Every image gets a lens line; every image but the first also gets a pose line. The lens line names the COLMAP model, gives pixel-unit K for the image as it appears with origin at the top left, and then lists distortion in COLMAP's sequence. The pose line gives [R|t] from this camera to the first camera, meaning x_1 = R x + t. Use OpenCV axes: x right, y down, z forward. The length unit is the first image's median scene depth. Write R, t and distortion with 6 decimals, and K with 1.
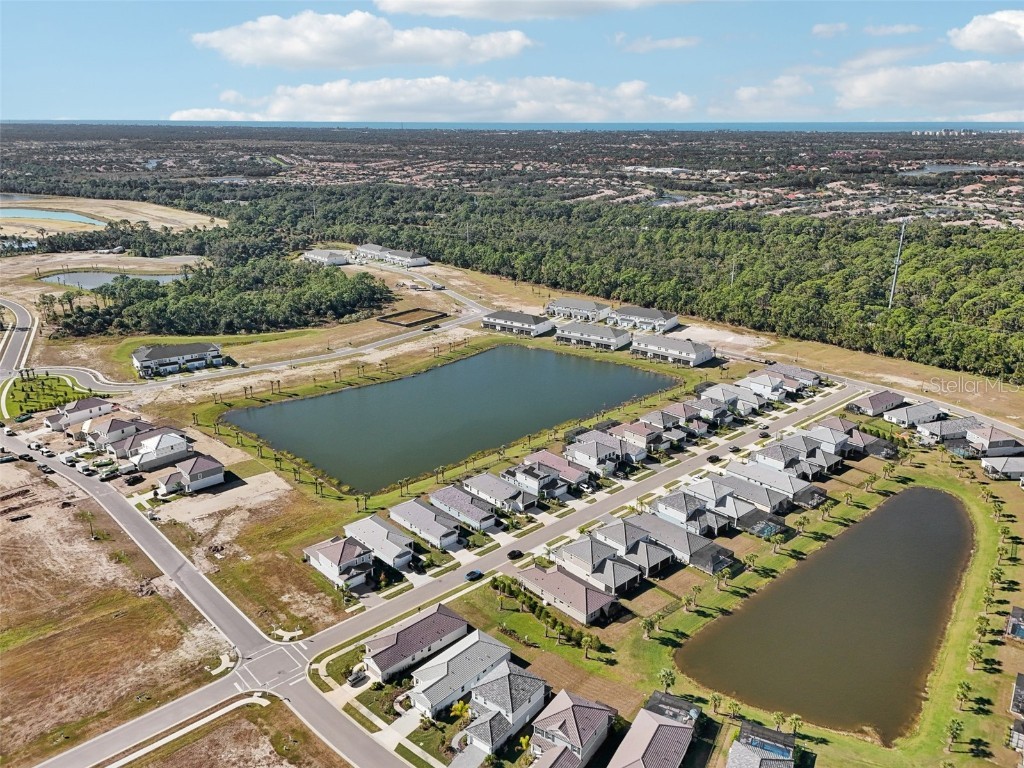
lens RADIAL K [[761.9, 0, 512.0], [0, 761.9, 384.0], [0, 0, 1]] dist [0.032381, -0.005176]
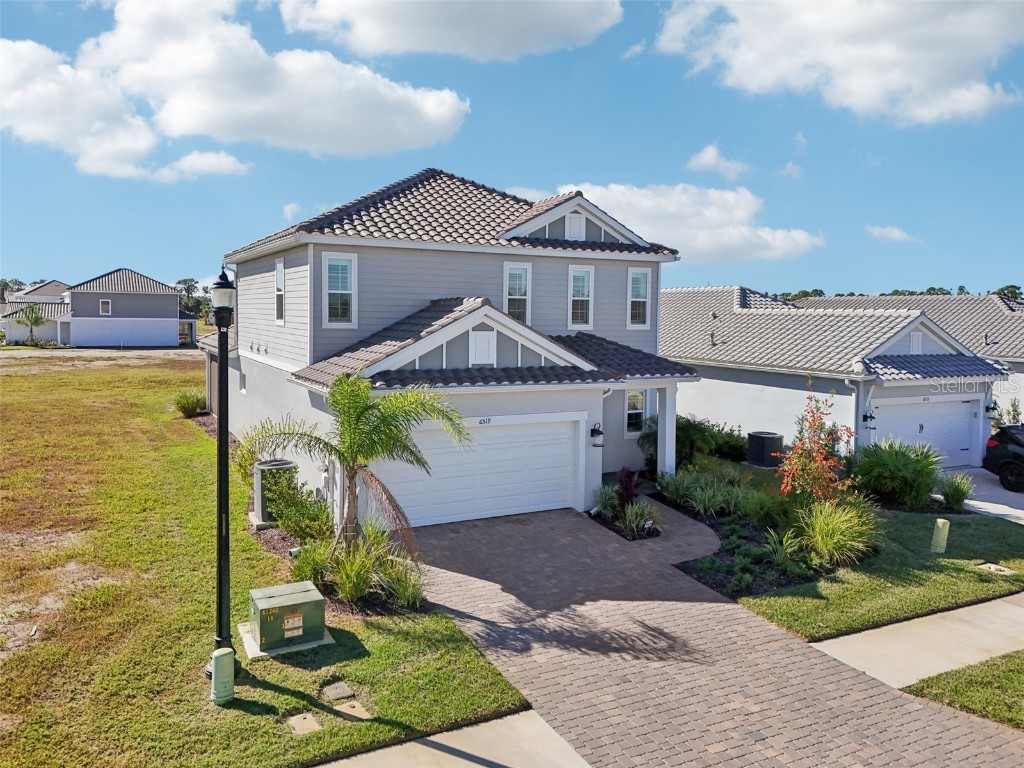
lens RADIAL K [[782.0, 0, 506.9], [0, 782.0, 340.0], [0, 0, 1]] dist [0.030214, -0.008674]
pose [[0.965591, 0.026395, -0.258721, -0.178333], [-0.096440, 0.960247, -0.261964, 0.263841], [0.241521, 0.277901, 0.929752, 0.903309]]
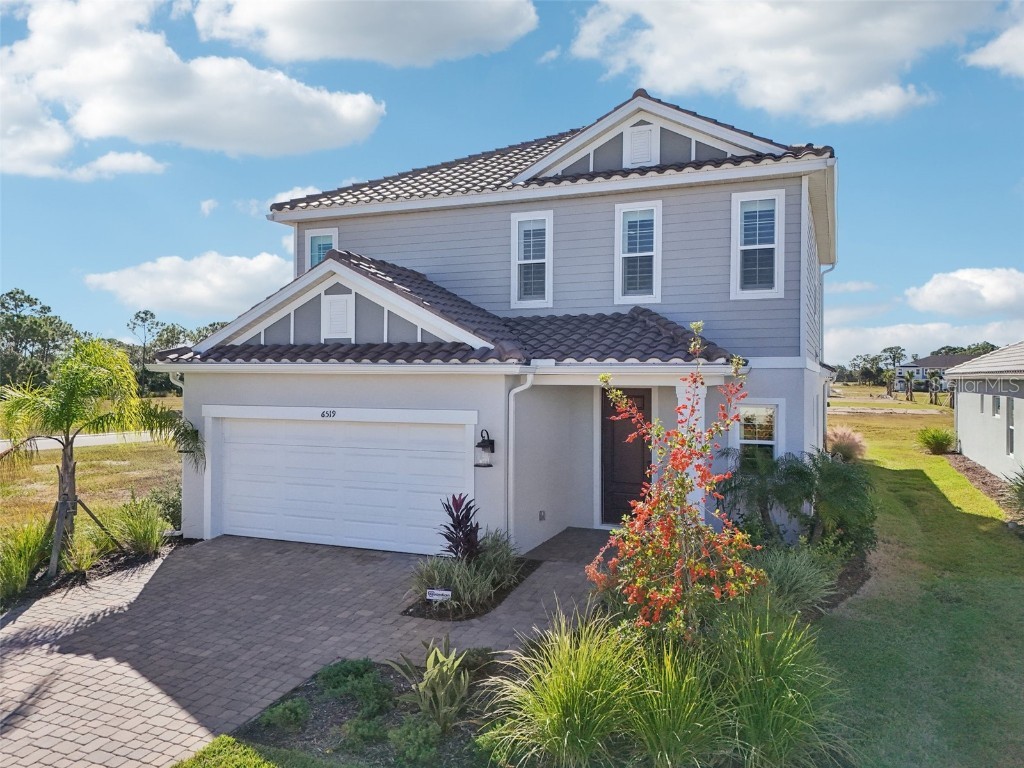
lens RADIAL K [[768.0, 0, 512.0], [0, 768.0, 384.0], [0, 0, 1]] dist [0.018672, -0.008977]
pose [[0.413561, 0.011280, -0.910406, -0.140535], [-0.285339, 0.951156, -0.117833, 0.251441], [0.864609, 0.308506, 0.396580, 0.969649]]
